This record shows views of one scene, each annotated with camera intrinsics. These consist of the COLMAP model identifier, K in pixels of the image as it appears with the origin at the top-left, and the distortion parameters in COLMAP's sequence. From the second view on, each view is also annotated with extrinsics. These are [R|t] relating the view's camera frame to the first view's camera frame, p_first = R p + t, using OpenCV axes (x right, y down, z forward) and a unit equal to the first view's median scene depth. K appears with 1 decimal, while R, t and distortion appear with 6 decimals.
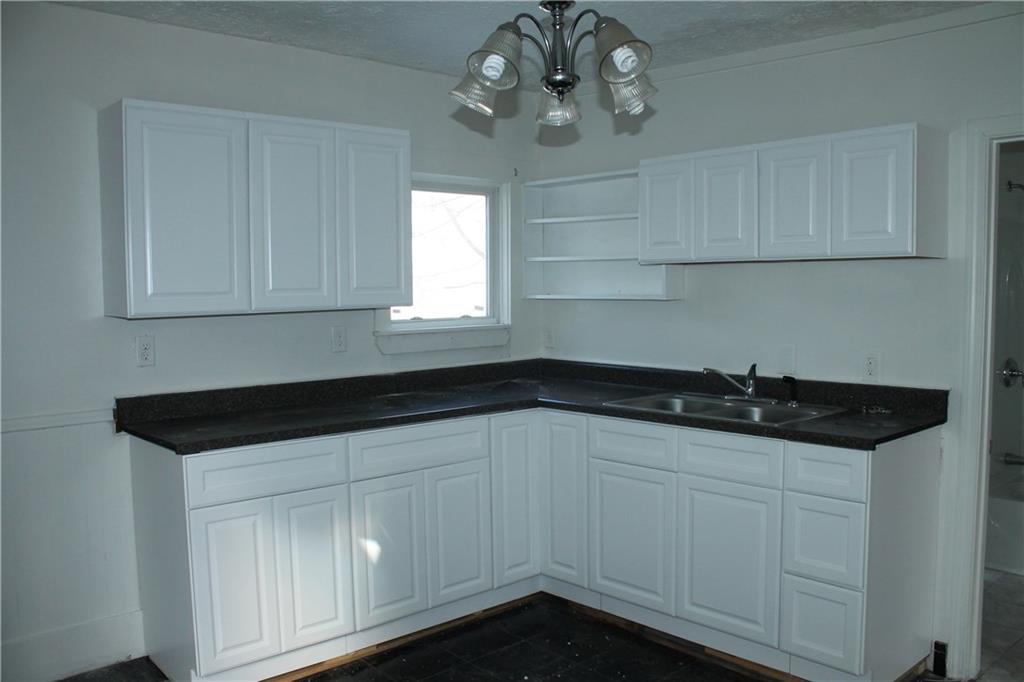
lens RADIAL K [[861.1, 0, 517.9], [0, 861.1, 348.3], [0, 0, 1]] dist [-0.156108, 0.137493]
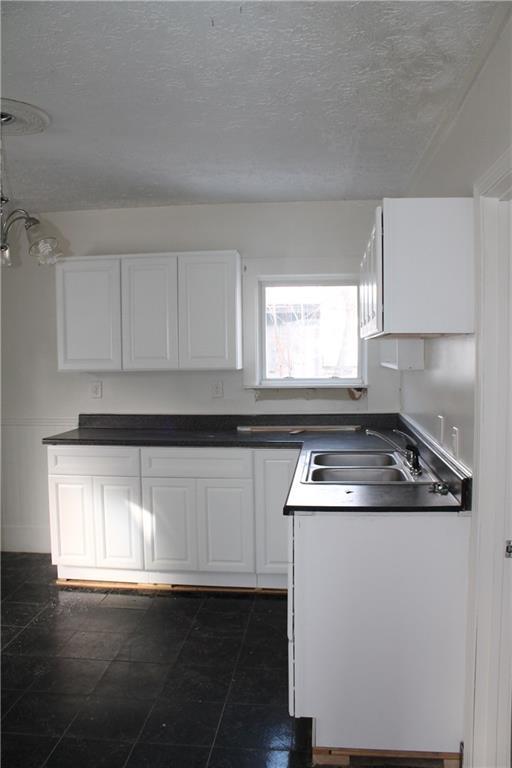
lens RADIAL K [[643.3, 0, 256.0], [0, 643.3, 384.0], [0, 0, 1]] dist [-0.159503, 0.149912]
pose [[0.662227, 0.048986, -0.747700, 0.781211], [-0.054801, 0.998355, 0.016871, -0.048087], [0.747296, 0.029803, 0.663822, 0.320011]]
